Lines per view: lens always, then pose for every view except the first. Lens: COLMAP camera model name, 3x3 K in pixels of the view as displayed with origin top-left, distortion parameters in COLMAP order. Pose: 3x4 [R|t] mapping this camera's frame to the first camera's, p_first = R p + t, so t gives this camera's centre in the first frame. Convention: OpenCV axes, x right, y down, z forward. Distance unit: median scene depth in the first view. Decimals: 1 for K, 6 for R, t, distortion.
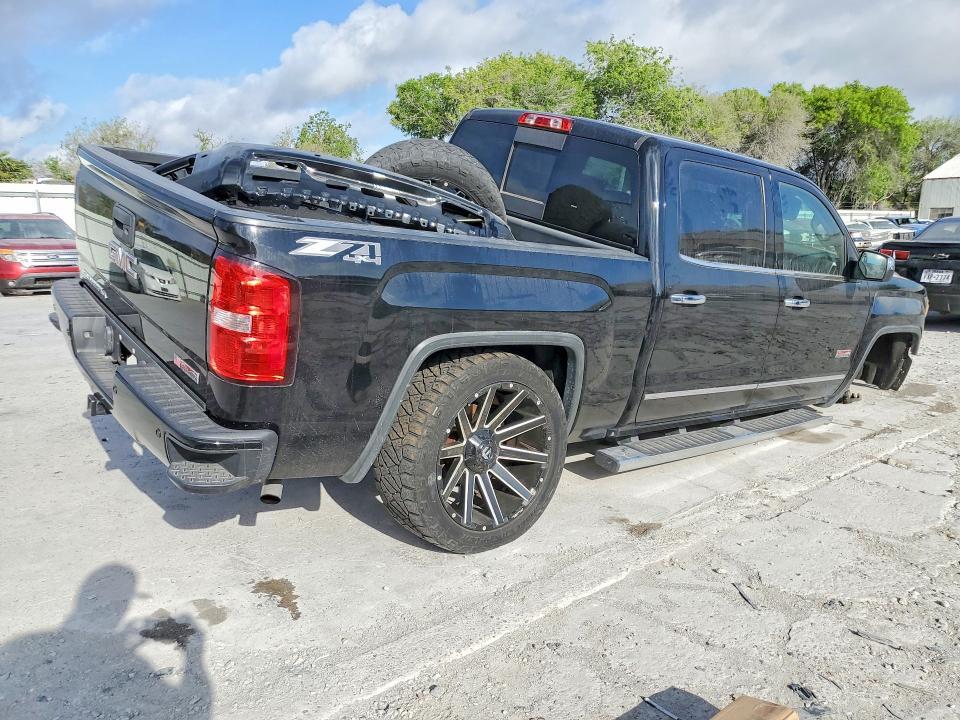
lens RADIAL K [[748.3, 0, 475.3], [0, 748.3, 361.3], [0, 0, 1]] dist [0.026400, 0.000551]
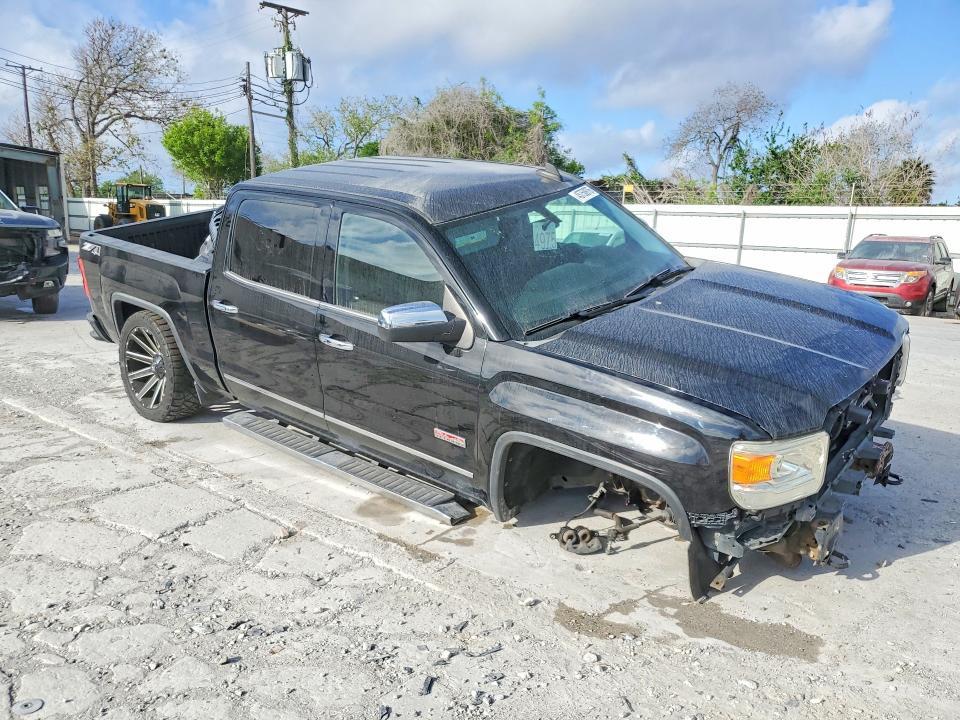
lens RADIAL K [[748.3, 0, 475.3], [0, 748.3, 361.3], [0, 0, 1]] dist [0.026400, 0.000551]
pose [[0.170639, 0.180756, -0.968612, 2.048004], [-0.205330, 0.967972, 0.144463, -0.336253], [0.963702, 0.174234, 0.202288, 1.478195]]
